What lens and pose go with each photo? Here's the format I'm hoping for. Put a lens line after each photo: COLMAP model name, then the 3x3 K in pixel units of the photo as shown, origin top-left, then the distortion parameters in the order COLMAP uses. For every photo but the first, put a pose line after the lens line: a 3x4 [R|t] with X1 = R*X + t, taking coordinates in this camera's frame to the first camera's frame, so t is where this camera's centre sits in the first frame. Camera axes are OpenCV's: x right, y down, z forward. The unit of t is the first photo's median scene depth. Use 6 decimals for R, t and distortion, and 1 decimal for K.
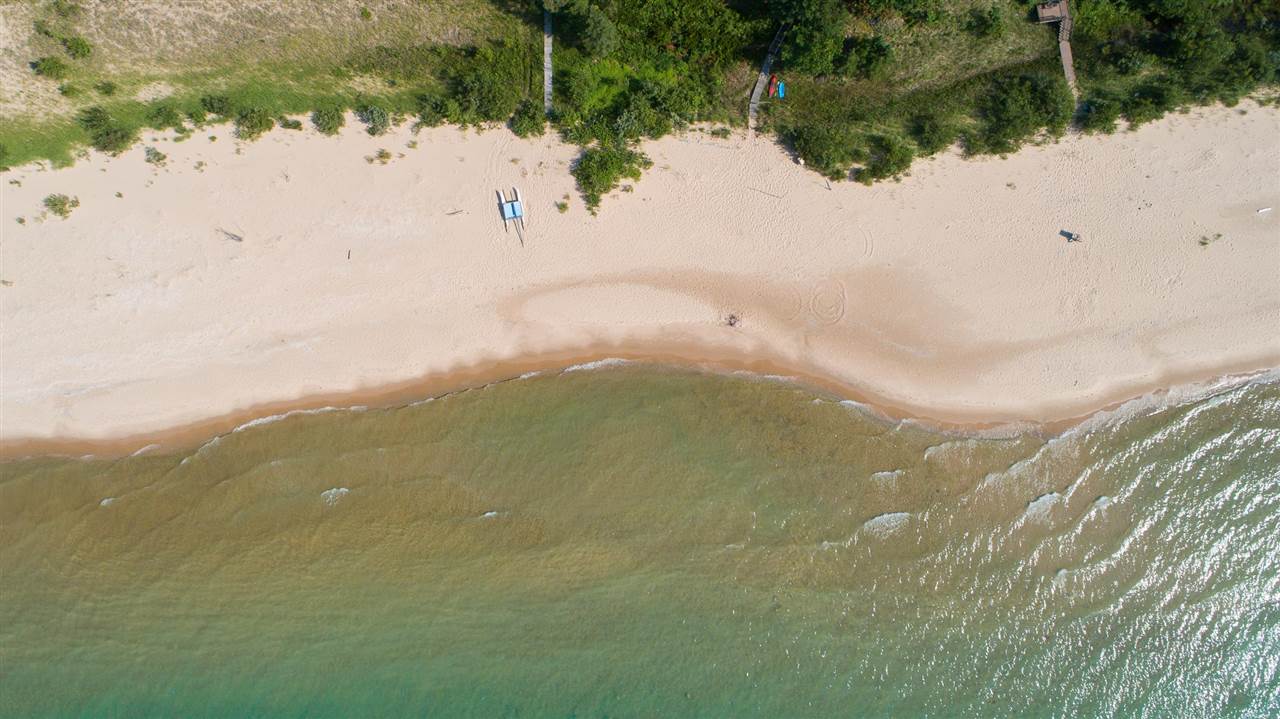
lens RADIAL K [[855.2, 0, 635.8], [0, 855.2, 360.6], [0, 0, 1]] dist [-0.020073, 0.012369]
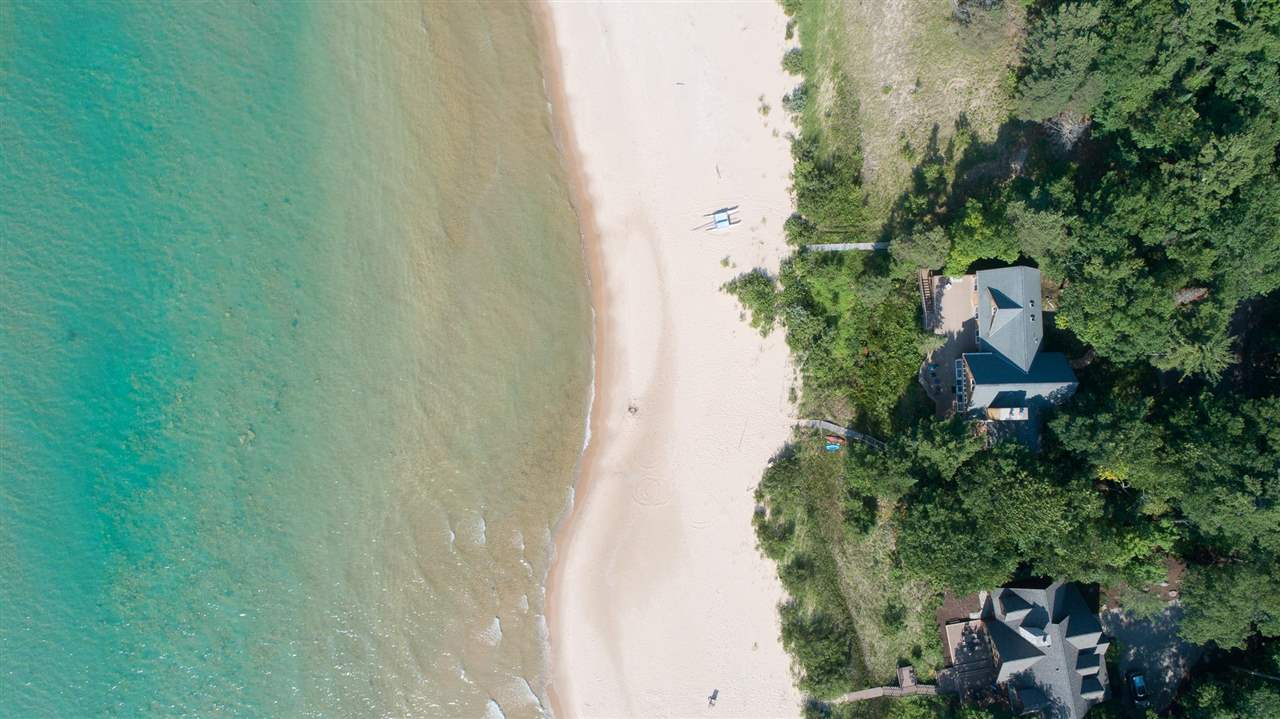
lens RADIAL K [[855.2, 0, 638.0], [0, 855.2, 356.1], [0, 0, 1]] dist [-0.020073, 0.012369]
pose [[0.027904, 0.999367, -0.022079, 0.065378], [-0.998984, 0.028662, 0.034765, -0.096507], [0.035376, 0.021087, 0.999152, -0.176218]]
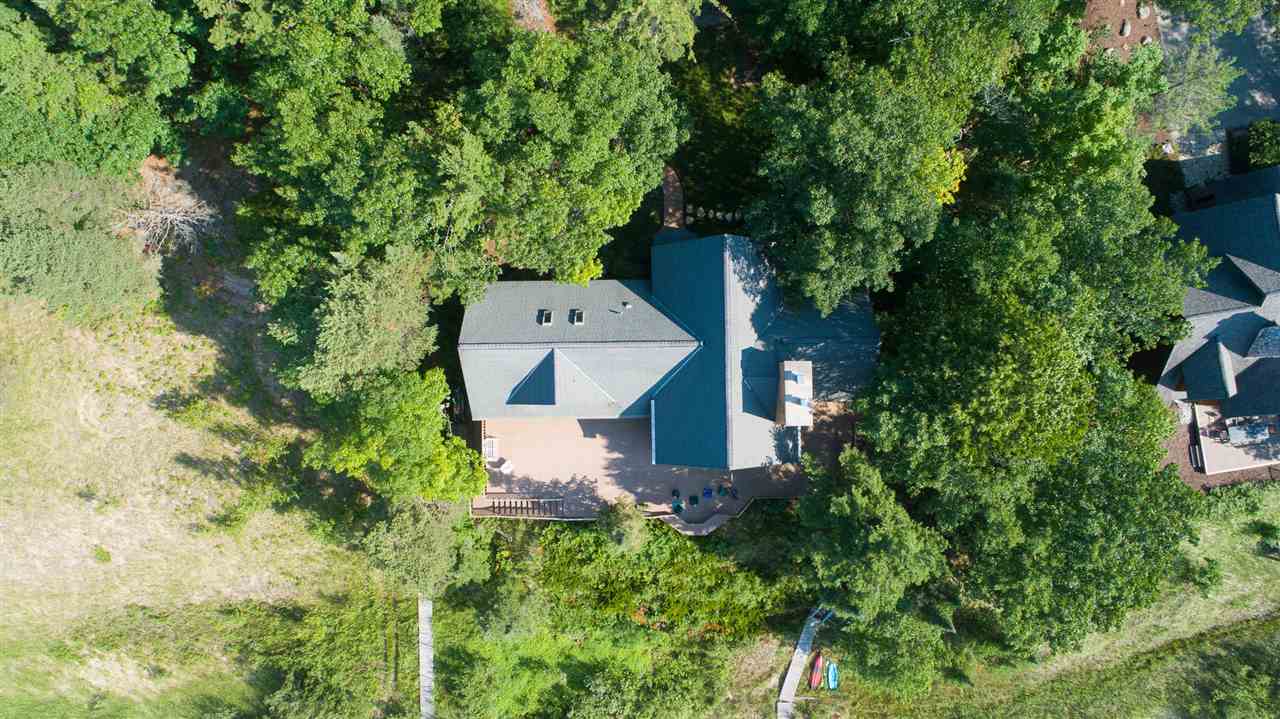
lens RADIAL K [[855.2, 0, 635.8], [0, 855.2, 362.8], [0, 0, 1]] dist [-0.020073, 0.012369]
pose [[0.999676, -0.019176, 0.016734, 0.032365], [0.018982, 0.999751, 0.011706, -0.539480], [-0.016954, -0.011385, 0.999791, 0.430889]]
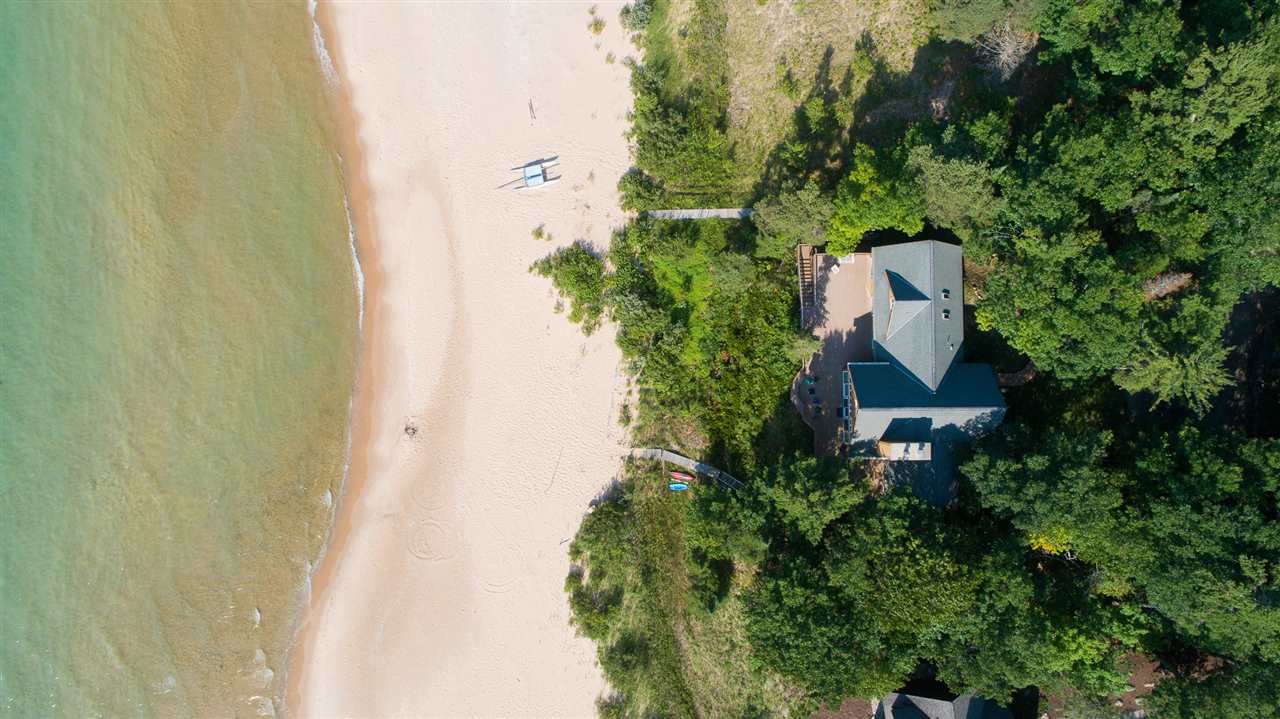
lens RADIAL K [[855.2, 0, 639.3], [0, 855.2, 356.2], [0, 0, 1]] dist [-0.020073, 0.012369]
pose [[0.012239, 0.999853, -0.011992, 0.050393], [-0.998623, 0.012834, 0.050869, -0.324206], [0.051015, 0.011353, 0.998633, 0.143385]]
